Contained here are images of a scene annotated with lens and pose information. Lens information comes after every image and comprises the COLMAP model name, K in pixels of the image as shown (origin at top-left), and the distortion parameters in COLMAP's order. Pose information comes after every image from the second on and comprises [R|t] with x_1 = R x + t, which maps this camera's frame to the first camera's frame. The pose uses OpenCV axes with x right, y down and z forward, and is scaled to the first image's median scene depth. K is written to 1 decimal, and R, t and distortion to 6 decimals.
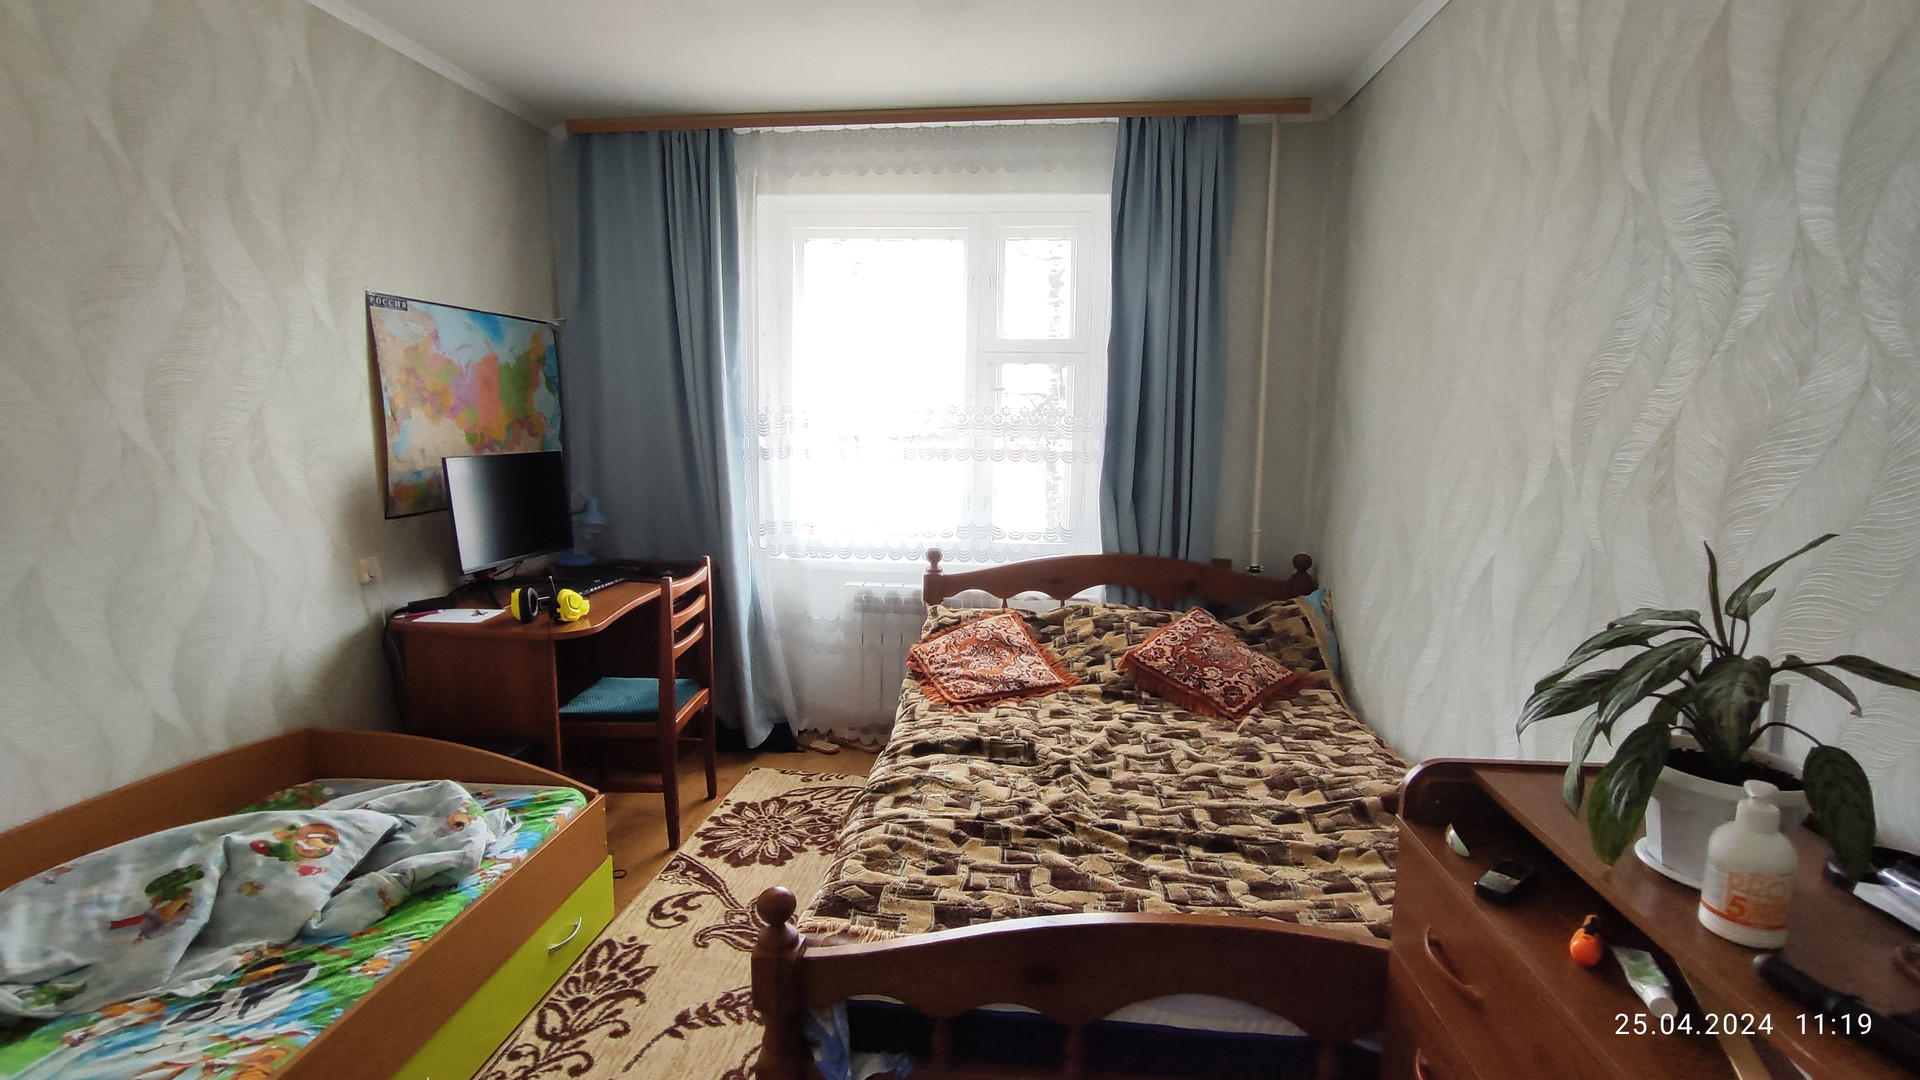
lens RADIAL K [[883.3, 0, 960.5], [0, 883.3, 546.1], [0, 0, 1]] dist [-0.011801, 0.011304]
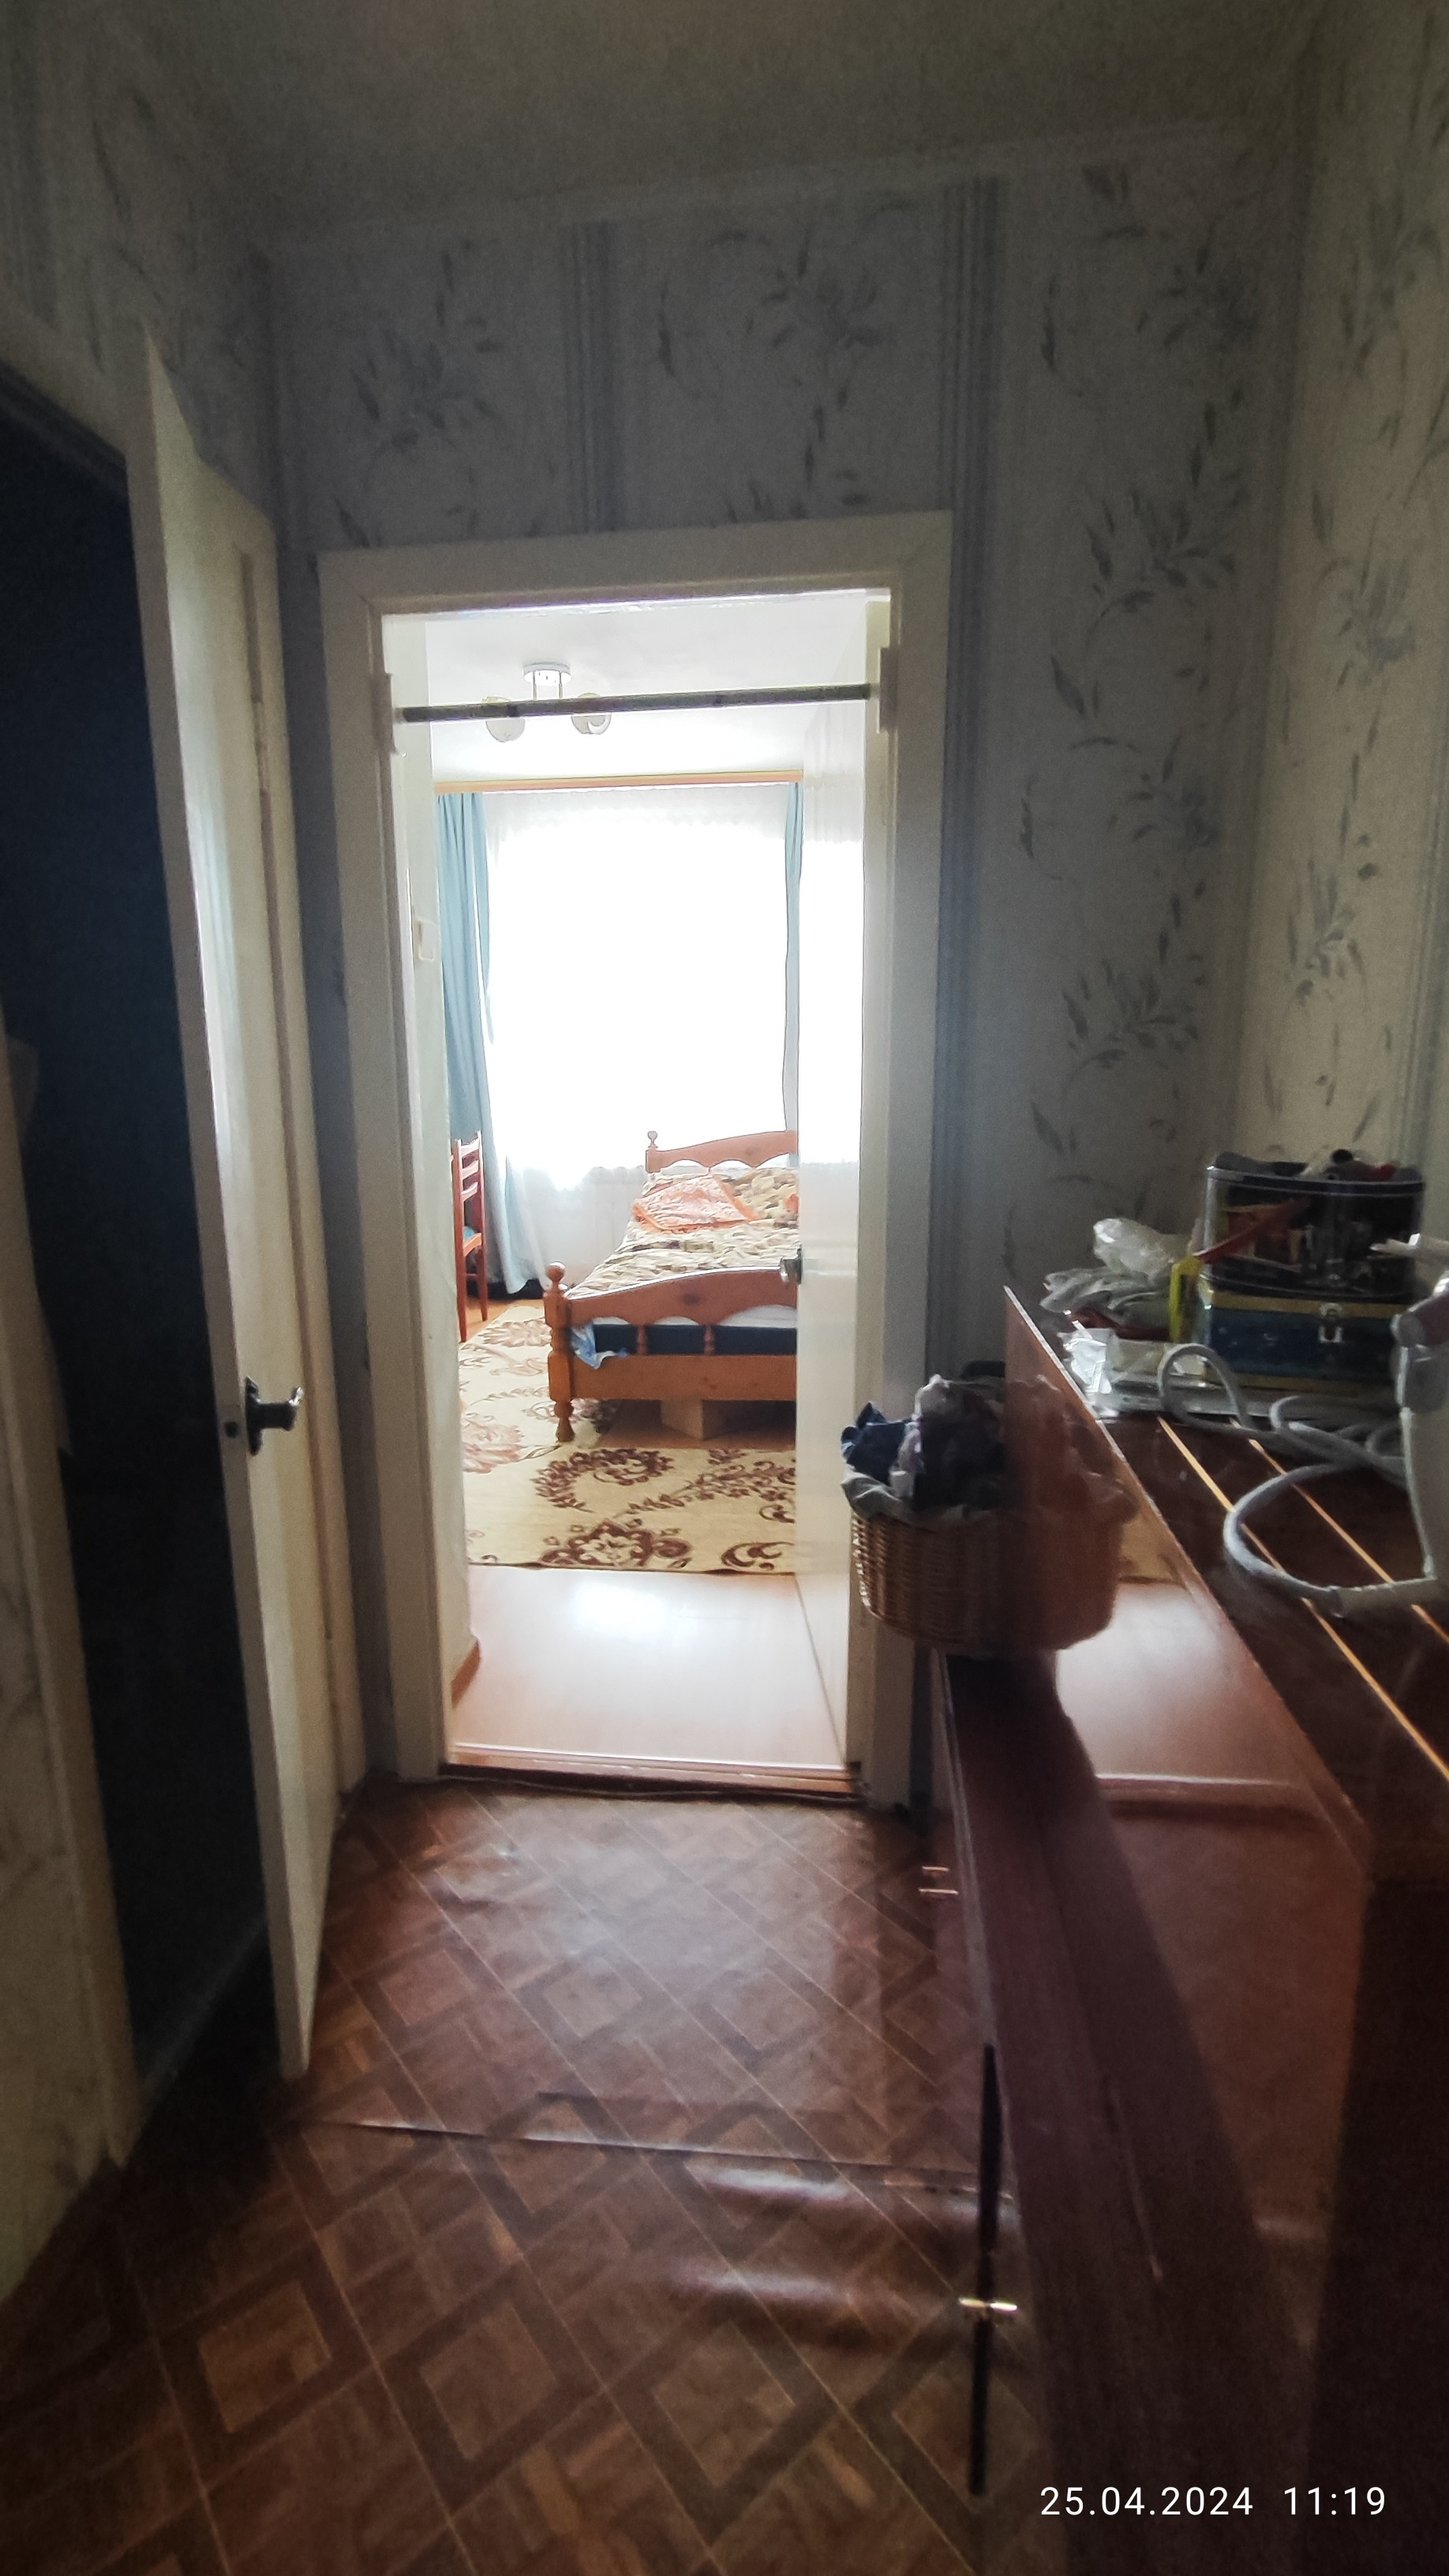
lens RADIAL K [[1185.0, 0, 722.4], [0, 1185.0, 1273.8], [0, 0, 1]] dist [-0.011801, 0.011304]
pose [[0.999787, -0.019484, -0.006790, 0.084244], [0.019834, 0.998227, 0.056123, 0.126083], [0.005684, -0.056246, 0.998401, -0.755838]]
